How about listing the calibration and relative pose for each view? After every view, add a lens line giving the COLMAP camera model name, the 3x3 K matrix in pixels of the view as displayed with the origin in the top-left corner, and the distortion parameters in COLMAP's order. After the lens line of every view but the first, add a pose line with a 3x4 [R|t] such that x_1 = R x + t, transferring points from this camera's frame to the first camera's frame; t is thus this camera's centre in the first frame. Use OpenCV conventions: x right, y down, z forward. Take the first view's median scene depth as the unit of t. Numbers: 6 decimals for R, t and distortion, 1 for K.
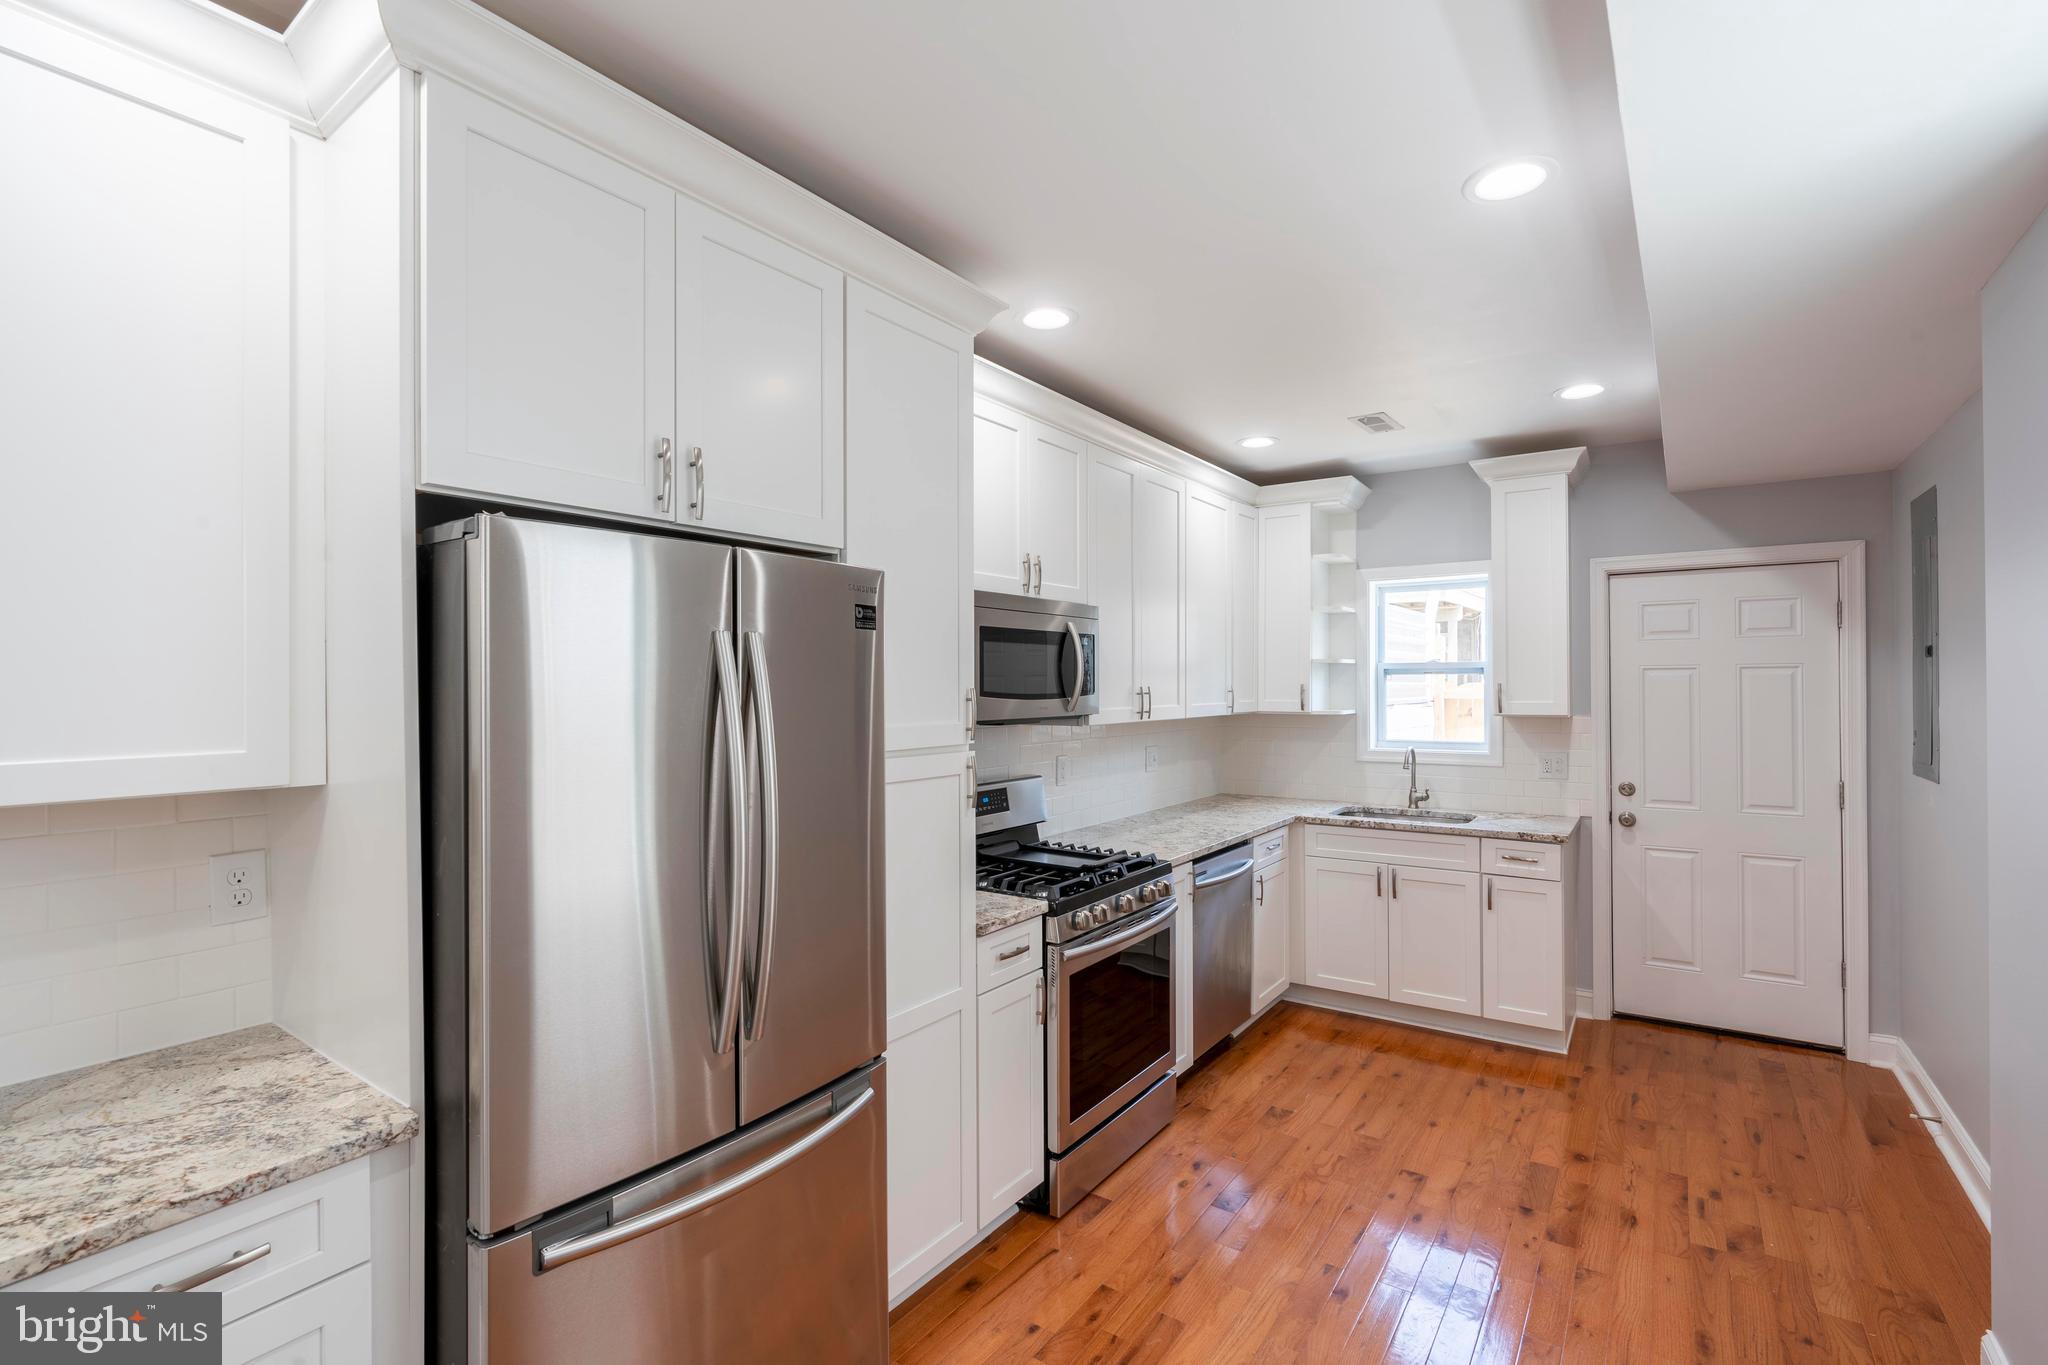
lens RADIAL K [[948.6, 0, 1024.0], [0, 948.6, 682.5], [0, 0, 1]] dist [-0.004830, -0.000930]
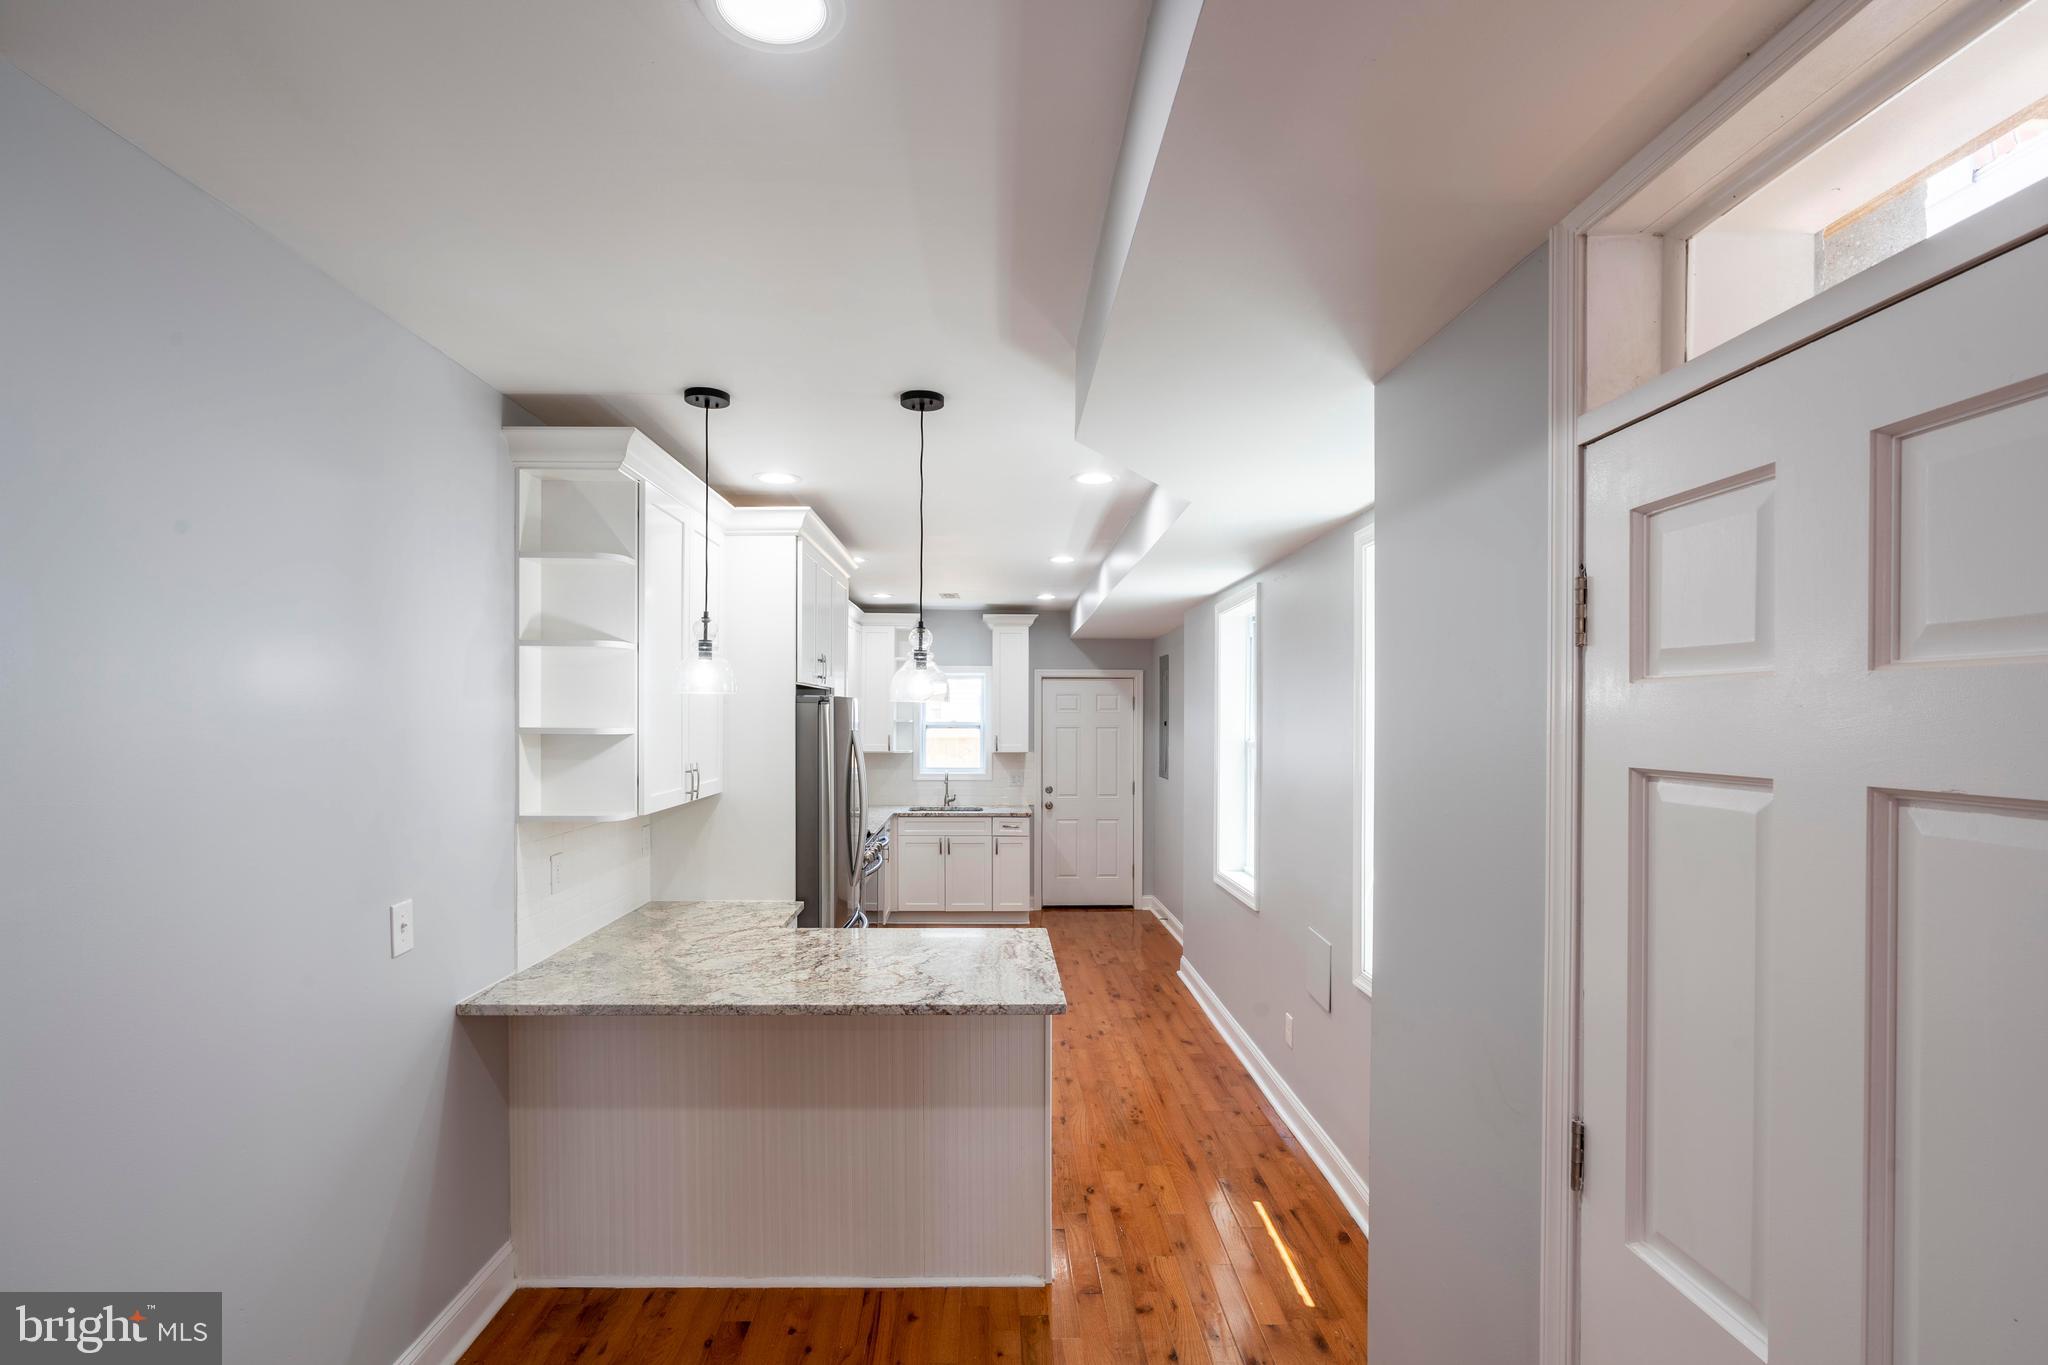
lens RADIAL K [[958.6, 0, 1016.6], [0, 958.6, 716.4], [0, 0, 1]] dist [-0.000679, -0.000174]
pose [[0.810752, 0.004697, 0.585371, -0.610207], [-0.008143, 0.999962, 0.003254, -0.046222], [-0.585333, -0.007405, 0.810759, -0.593323]]
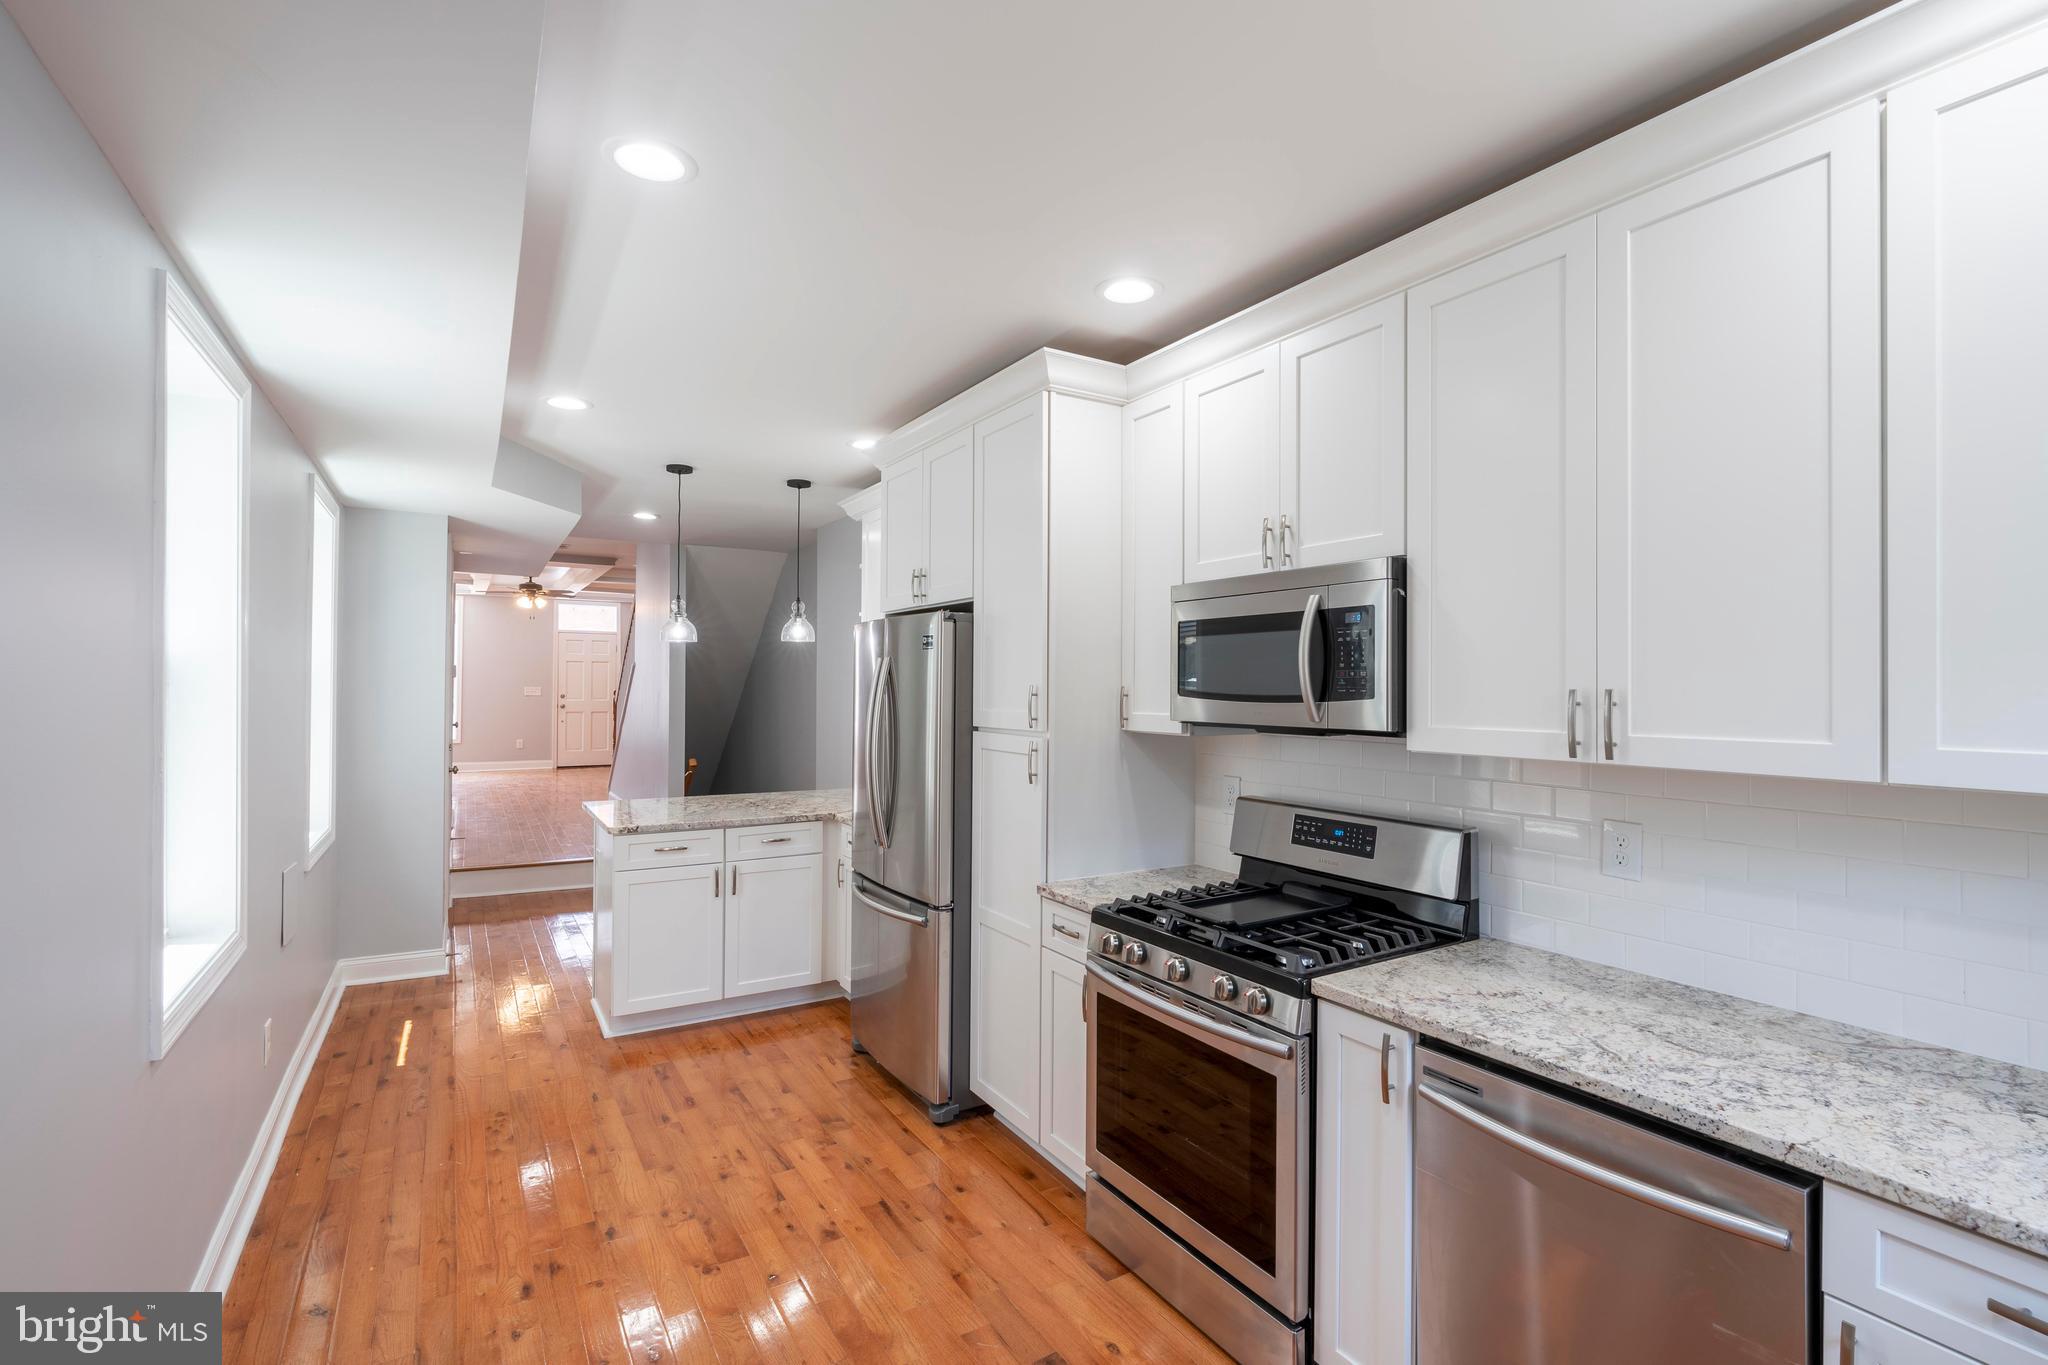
lens RADIAL K [[948.6, 0, 1024.0], [0, 948.6, 682.5], [0, 0, 1]] dist [-0.004830, -0.000930]
pose [[-0.415600, -0.001958, -0.909546, 0.623099], [0.003323, 0.999988, -0.003671, 0.002234], [0.909542, -0.004548, -0.415588, 0.883577]]
